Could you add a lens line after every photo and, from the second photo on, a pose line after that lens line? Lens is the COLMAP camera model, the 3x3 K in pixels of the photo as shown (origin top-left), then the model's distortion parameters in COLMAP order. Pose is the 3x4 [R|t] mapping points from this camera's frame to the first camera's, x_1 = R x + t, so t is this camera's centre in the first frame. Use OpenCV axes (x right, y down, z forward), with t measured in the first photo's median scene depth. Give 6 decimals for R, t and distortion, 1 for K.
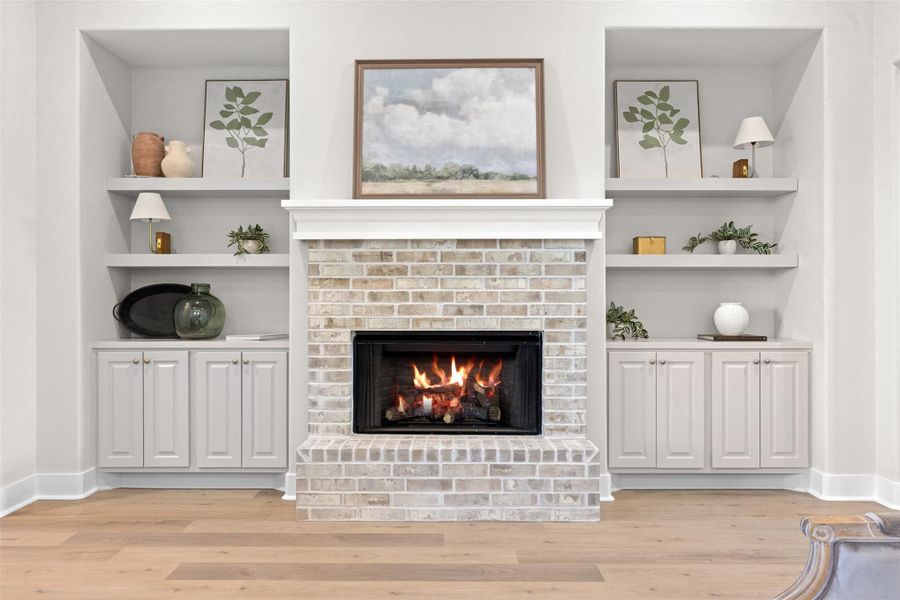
lens RADIAL K [[618.9, 0, 450.0], [0, 618.9, 300.0], [0, 0, 1]] dist [-0.000530, 0.001218]
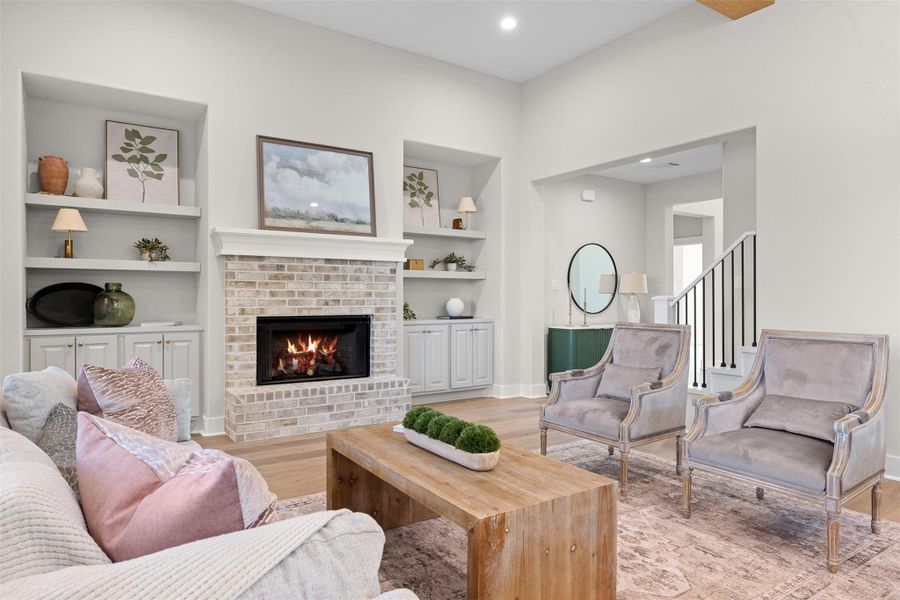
lens RADIAL K [[494.5, 0, 450.0], [0, 494.5, 300.0], [0, 0, 1]] dist [-0.001495, 0.000383]
pose [[0.845951, -0.001642, 0.533258, -0.388300], [-0.002357, 0.999974, 0.006819, 0.000171], [-0.533255, -0.007026, 0.845925, -0.250866]]
